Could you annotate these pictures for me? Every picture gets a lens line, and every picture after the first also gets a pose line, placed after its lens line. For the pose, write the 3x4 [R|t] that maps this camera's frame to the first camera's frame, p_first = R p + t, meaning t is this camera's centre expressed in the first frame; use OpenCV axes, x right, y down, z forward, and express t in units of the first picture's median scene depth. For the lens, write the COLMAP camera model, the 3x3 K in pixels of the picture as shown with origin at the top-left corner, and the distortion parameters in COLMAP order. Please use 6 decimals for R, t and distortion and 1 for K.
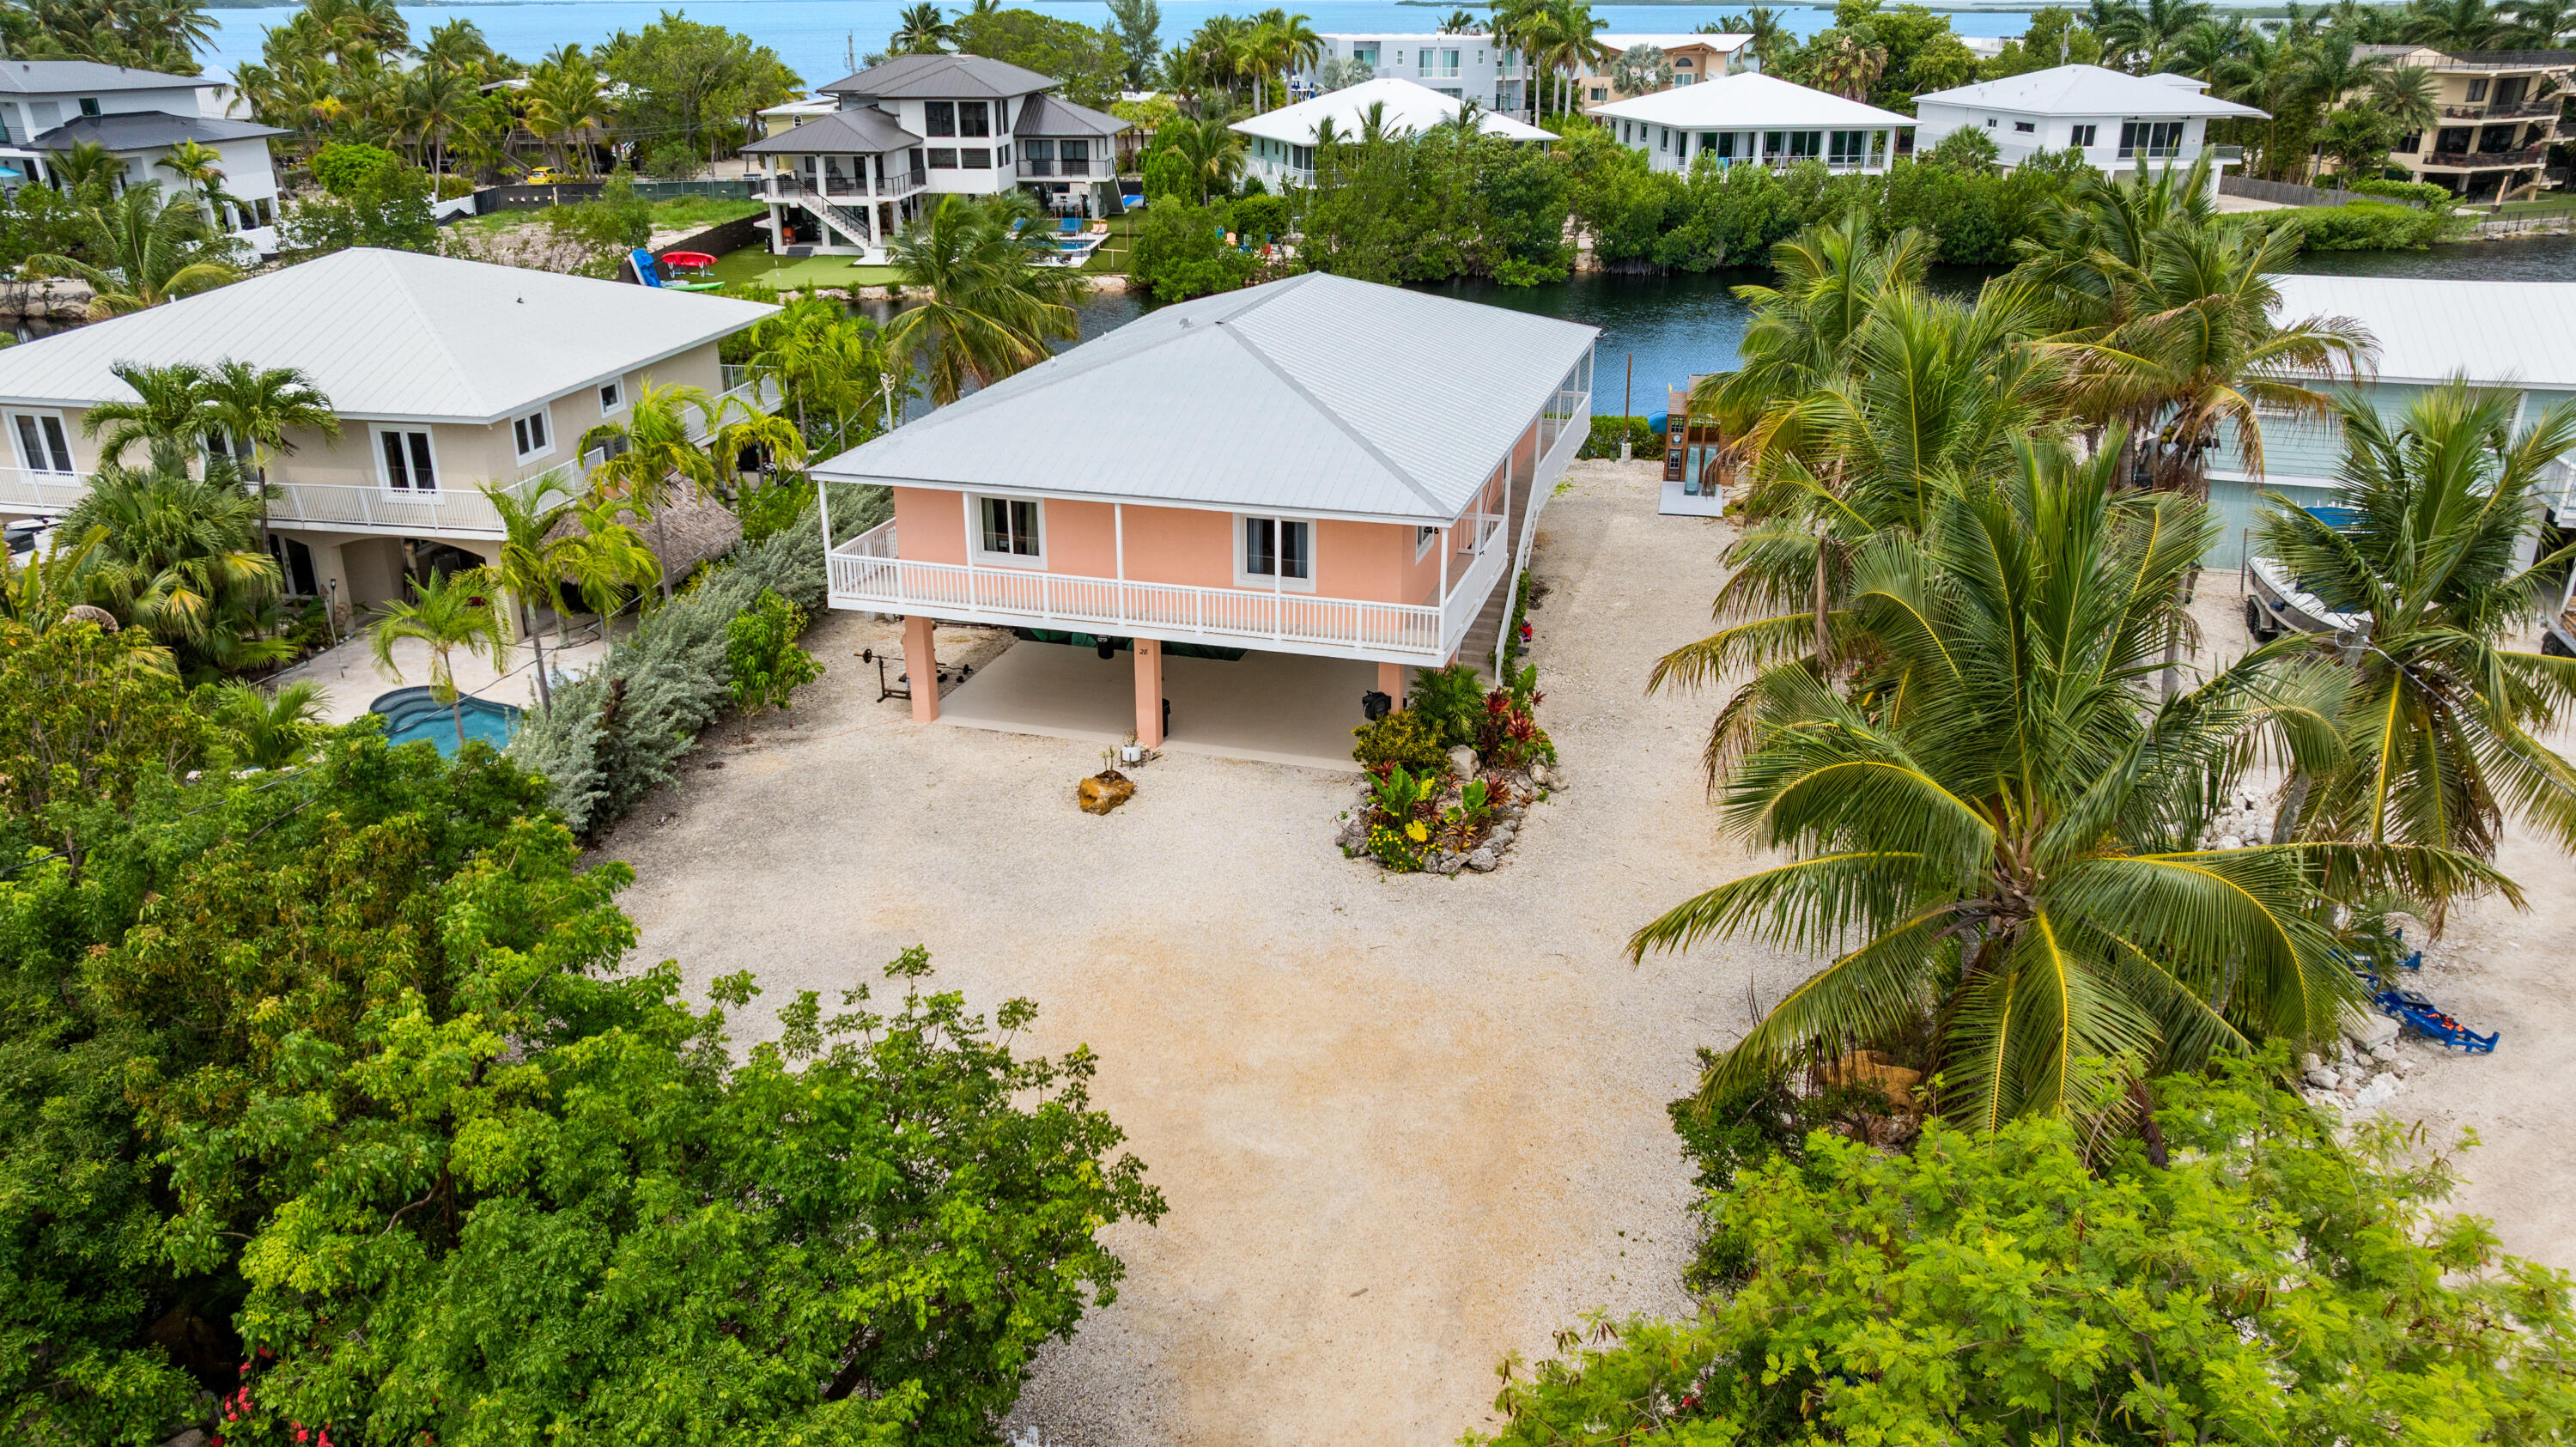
lens RADIAL K [[1806.3, 0, 1288.0], [0, 1806.3, 723.5], [0, 0, 1]] dist [-0.057627, 0.080095]
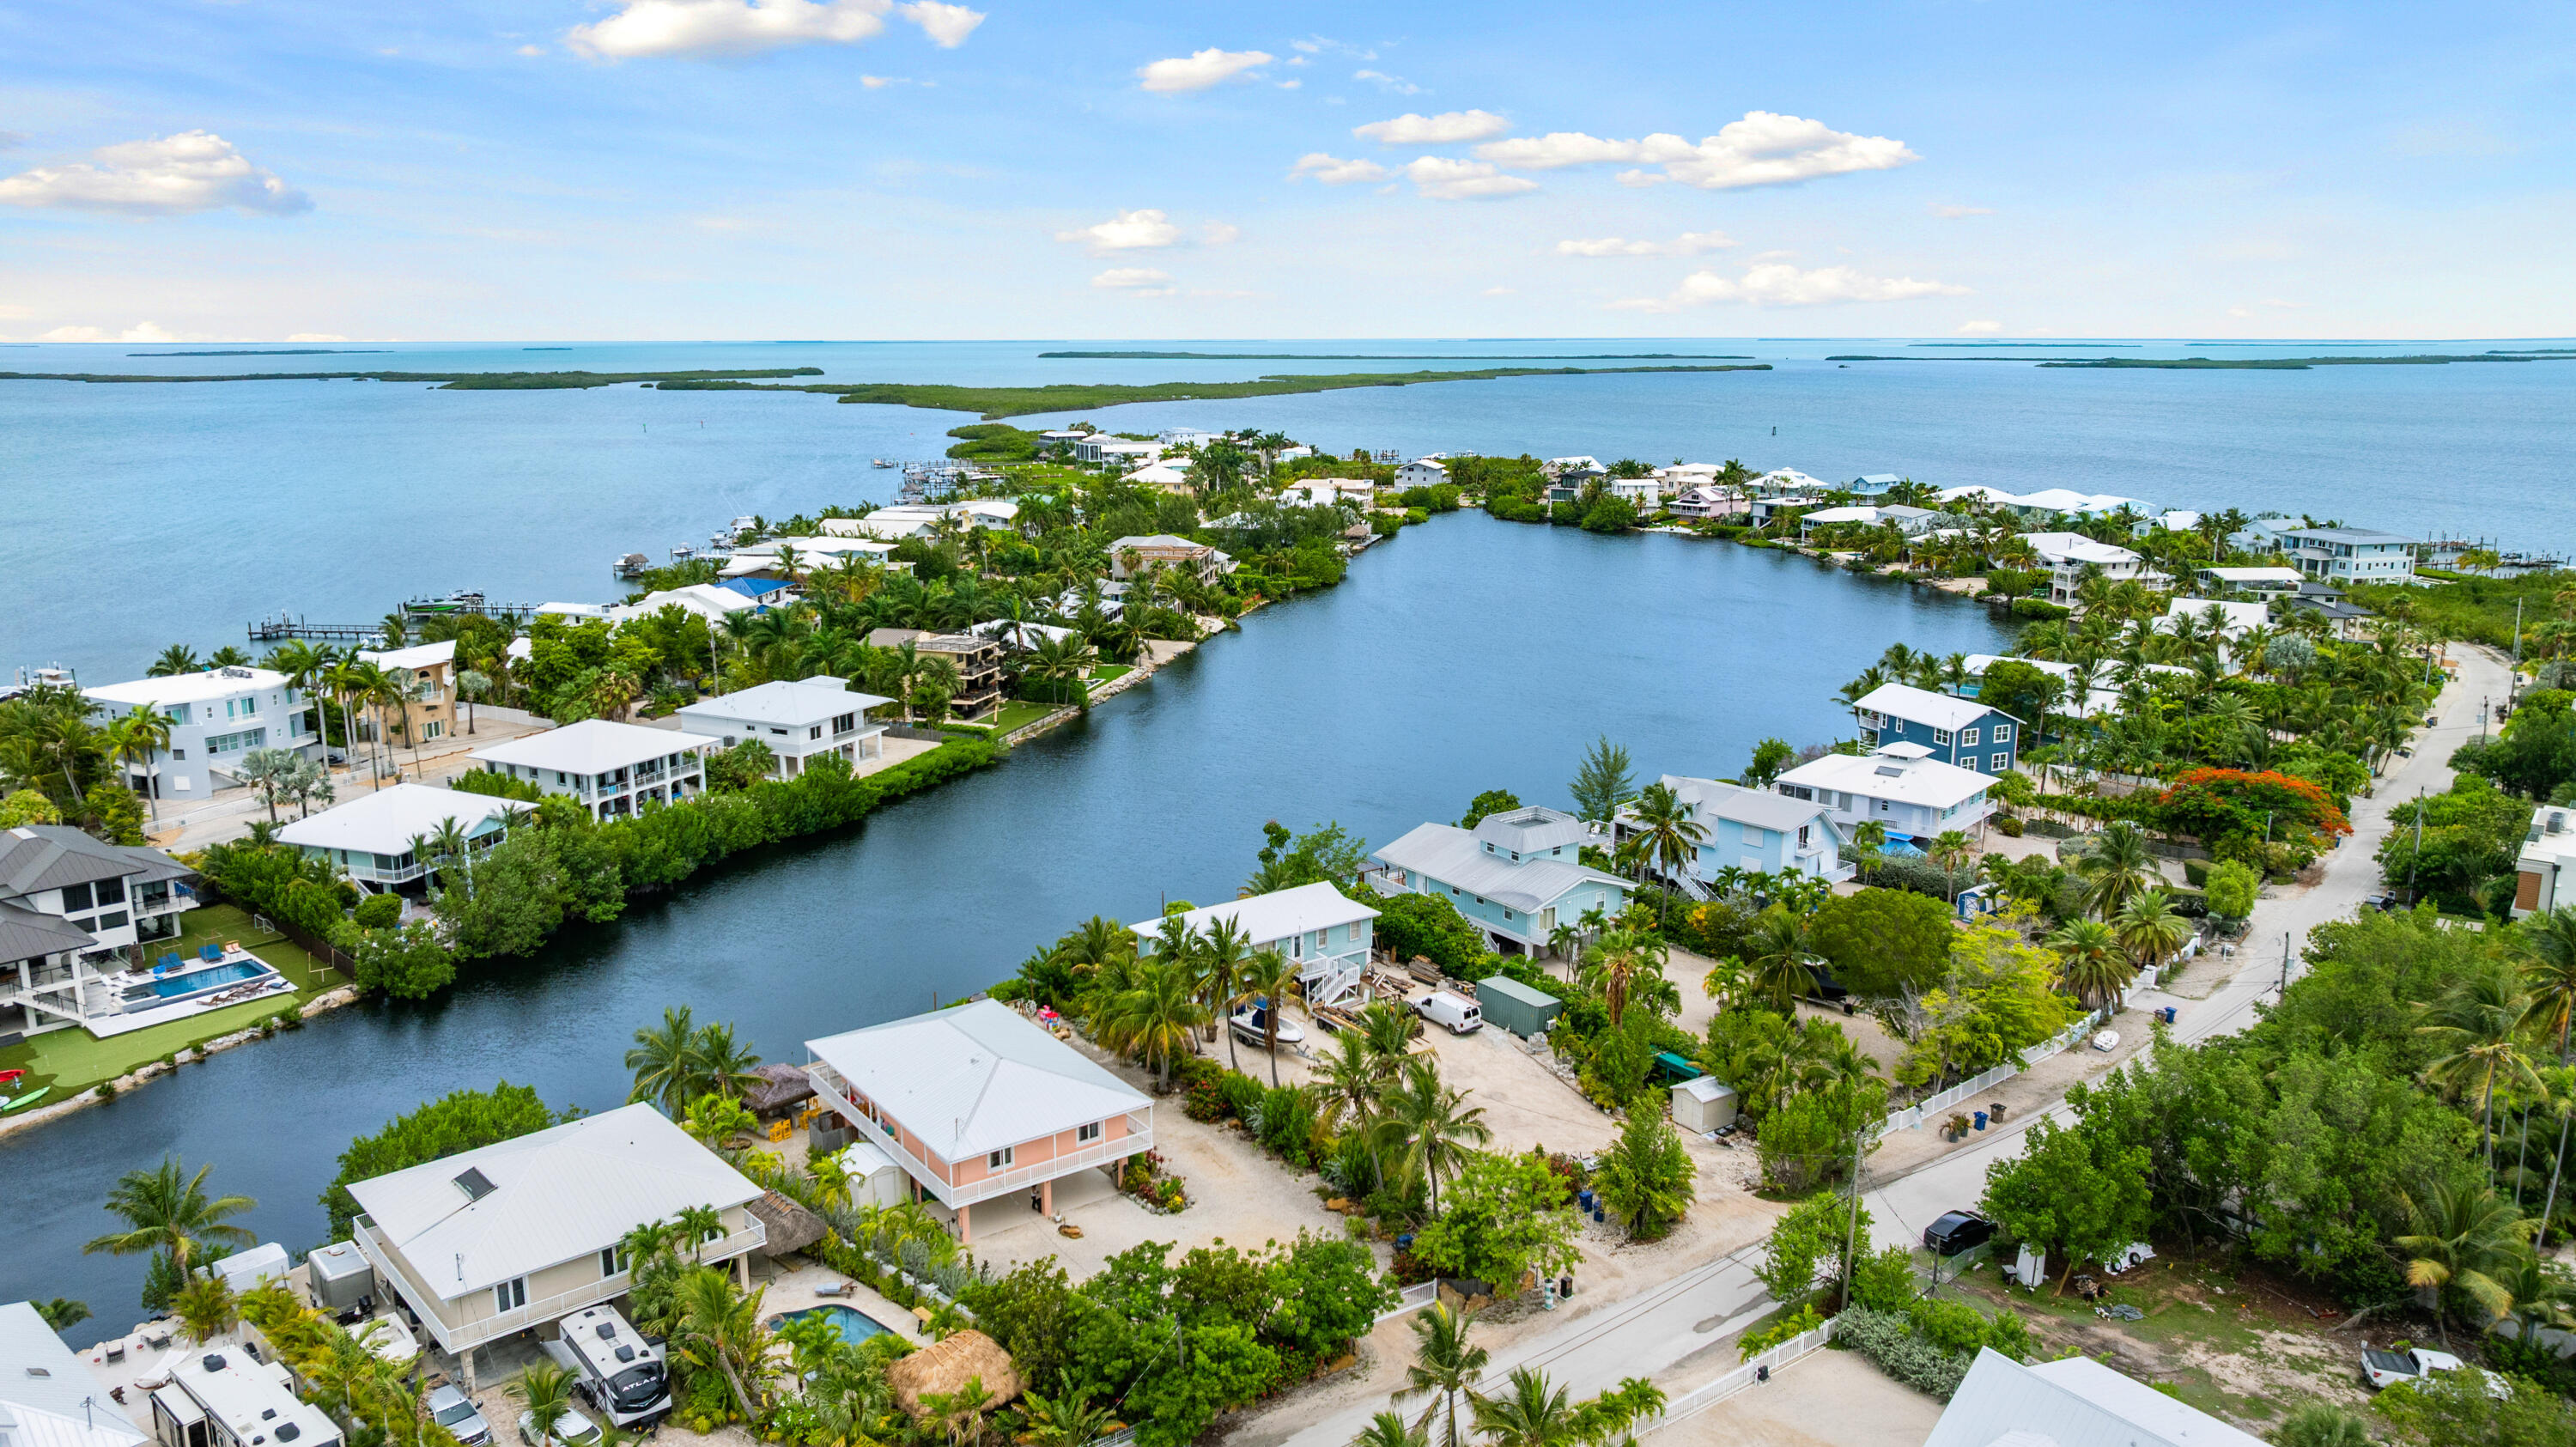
lens RADIAL K [[1800.4, 0, 1288.0], [0, 1800.4, 723.5], [0, 0, 1]] dist [-0.012924, -0.001205]
pose [[0.611594, -0.165725, 0.773620, -0.604313], [0.298157, 0.954002, -0.031345, -0.165544], [-0.732840, 0.249831, 0.632874, -0.390481]]
